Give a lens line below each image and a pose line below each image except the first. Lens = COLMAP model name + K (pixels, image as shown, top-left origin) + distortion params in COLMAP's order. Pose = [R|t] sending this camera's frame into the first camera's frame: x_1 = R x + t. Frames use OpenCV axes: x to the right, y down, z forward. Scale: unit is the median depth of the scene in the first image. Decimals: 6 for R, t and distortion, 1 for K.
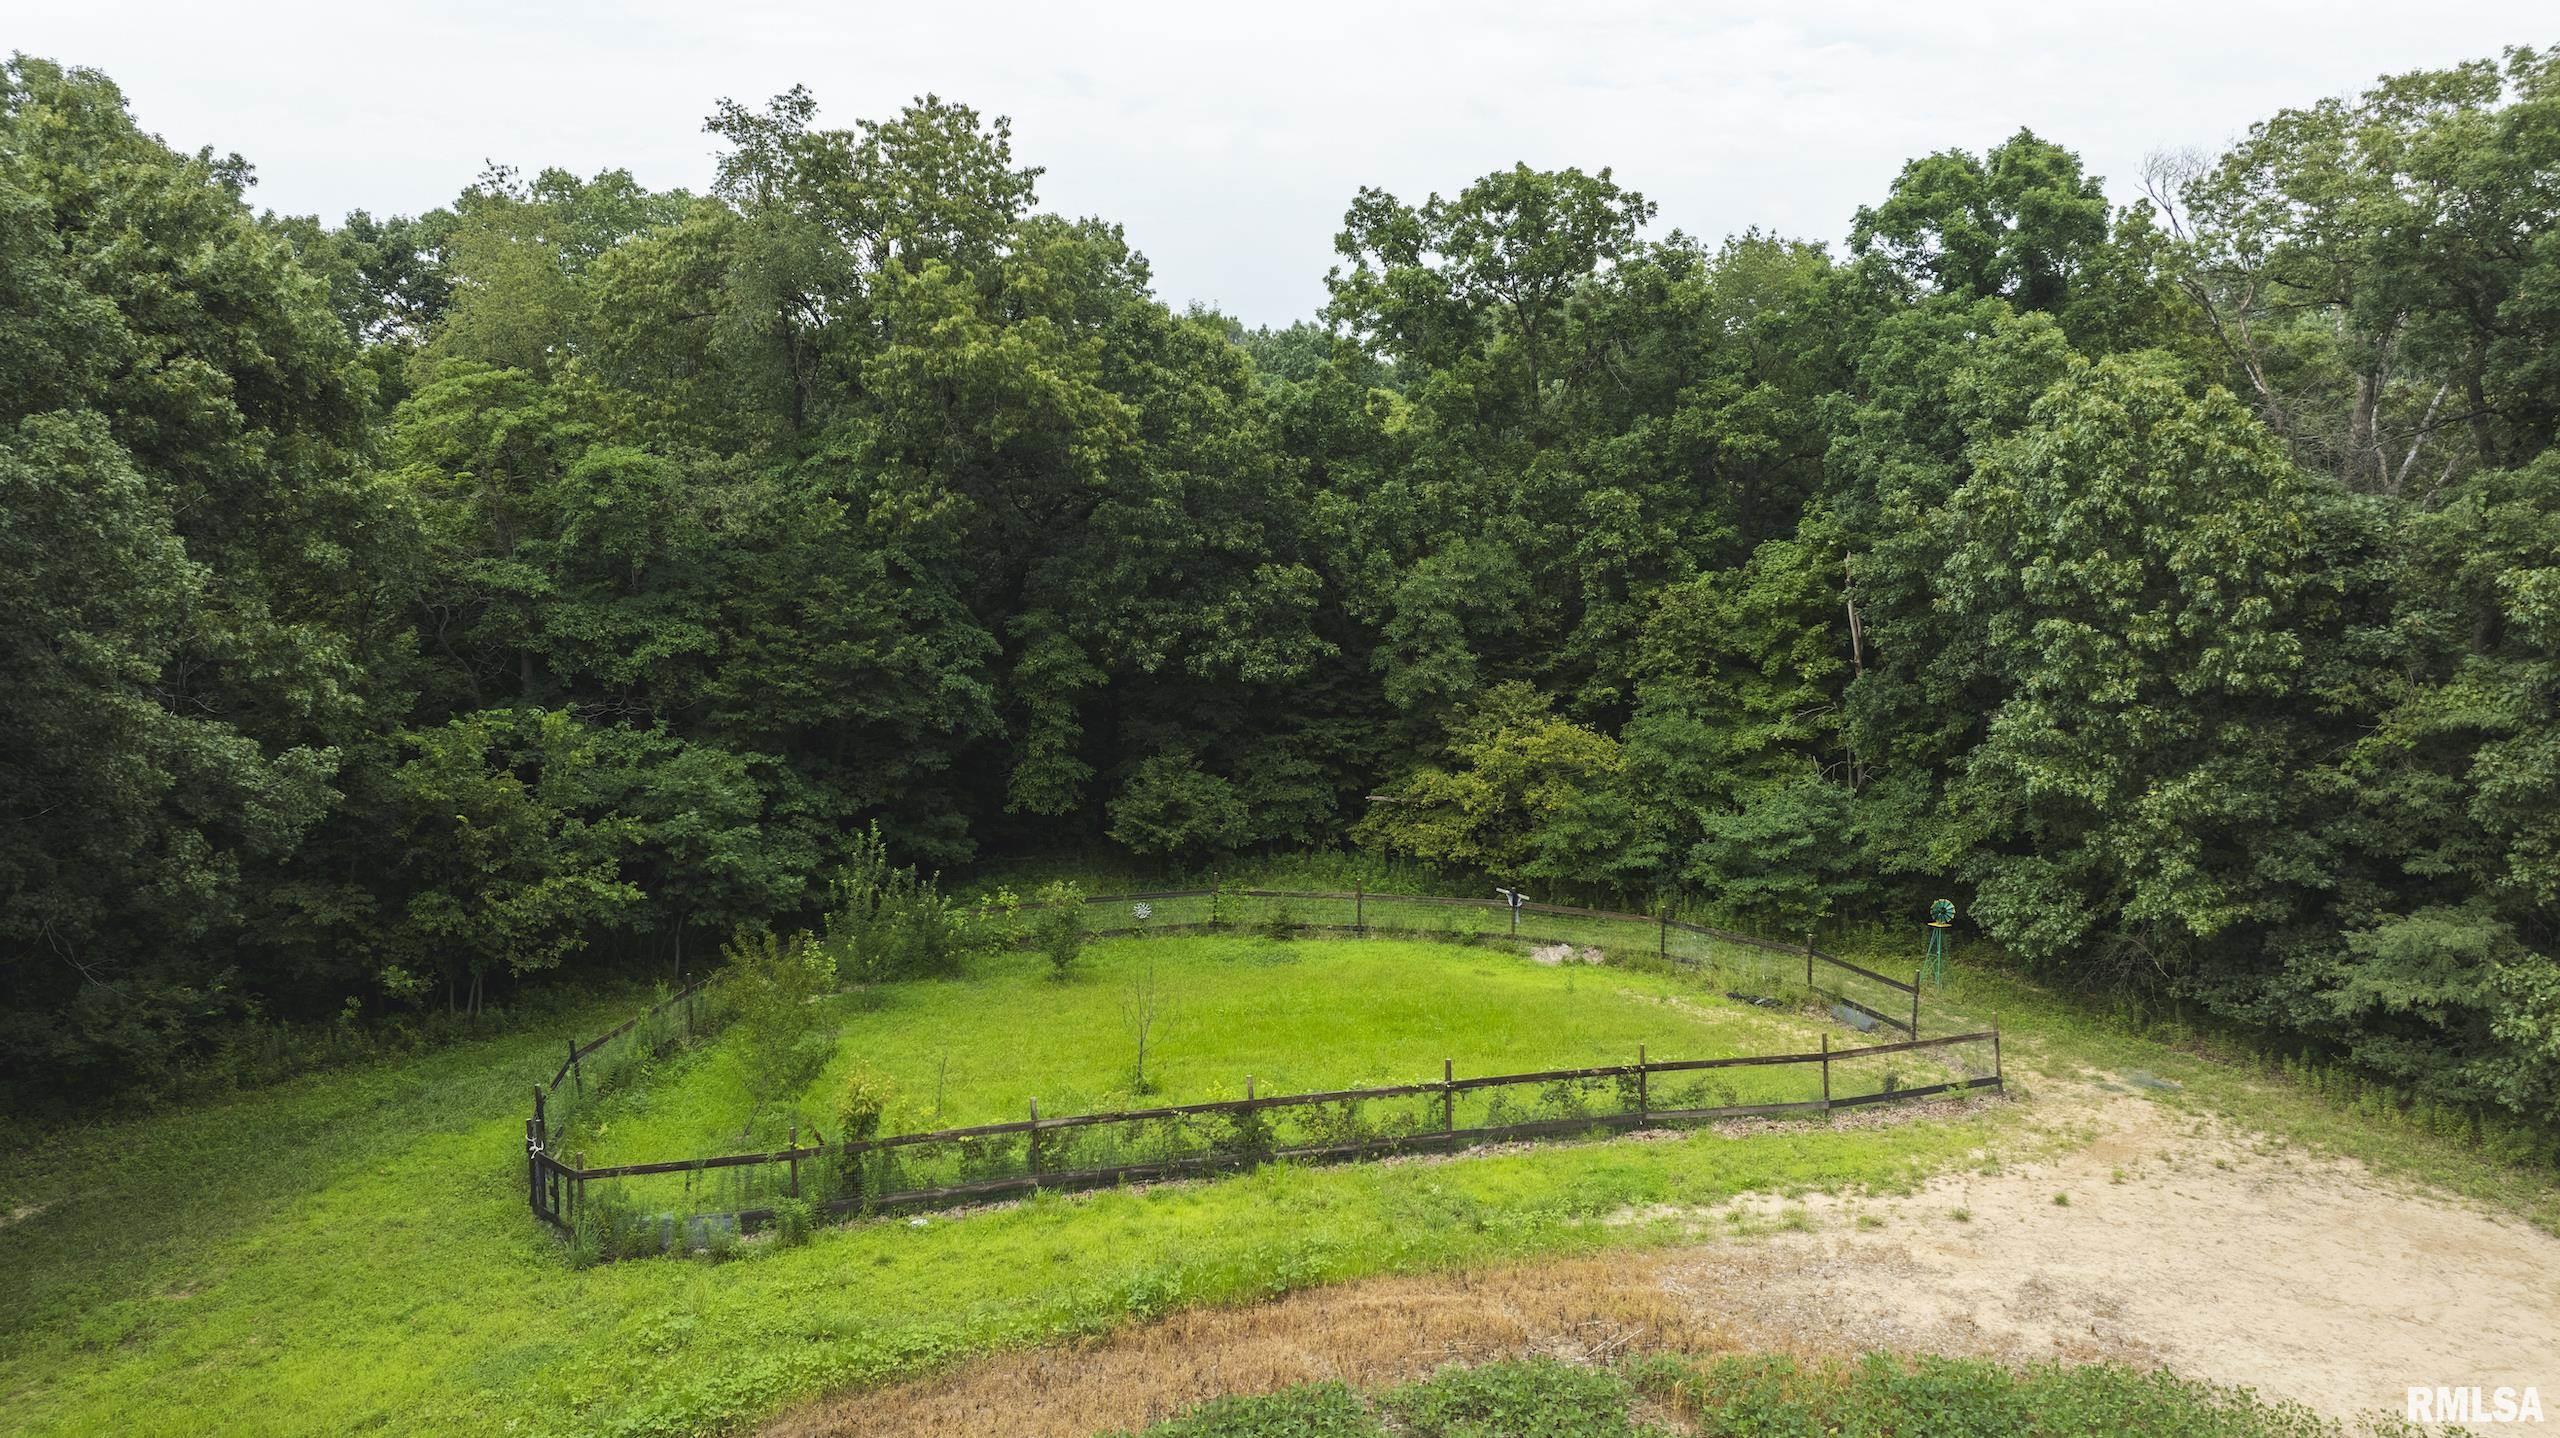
lens RADIAL K [[1840.6, 0, 1267.6], [0, 1840.6, 716.3], [0, 0, 1]] dist [-0.042261, 0.043961]
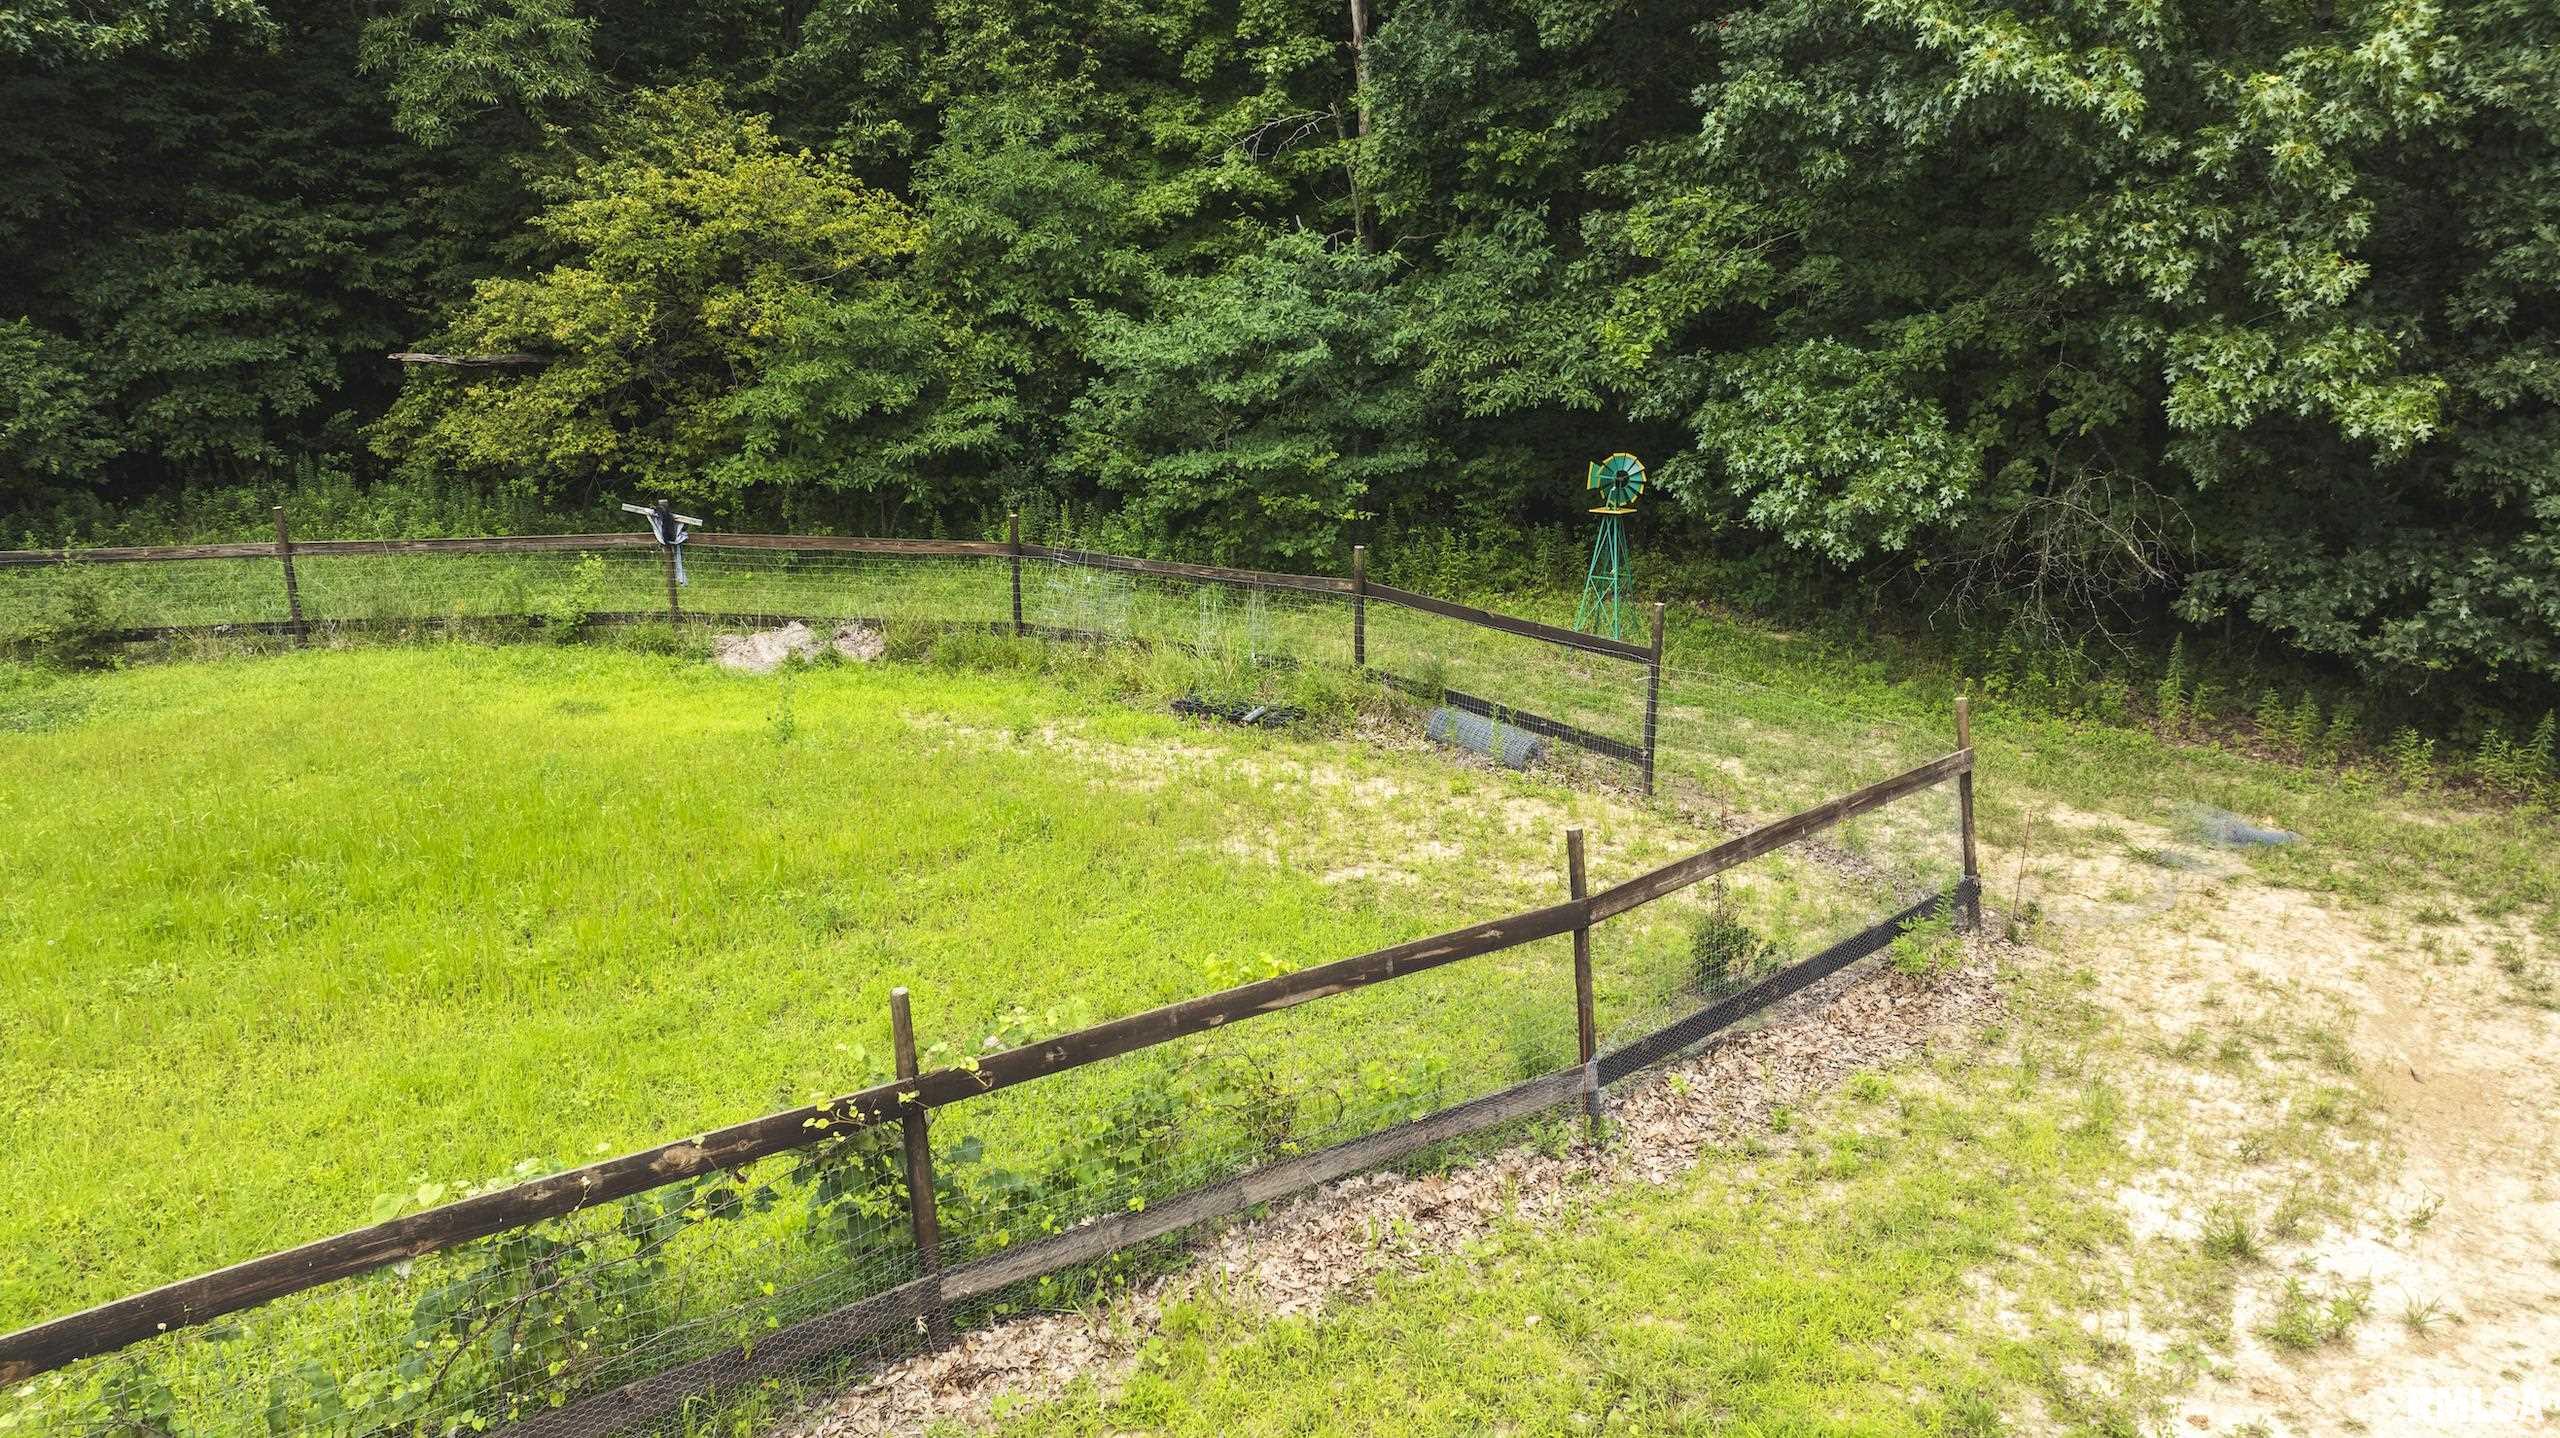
lens RADIAL K [[1840.6, 0, 1277.6], [0, 1840.6, 714.0], [0, 0, 1]] dist [-0.042261, 0.043961]
pose [[0.941762, -0.097029, 0.321977, 0.124570], [0.044765, 0.985120, 0.165934, 0.076832], [-0.333286, -0.141857, 0.932093, 0.543678]]
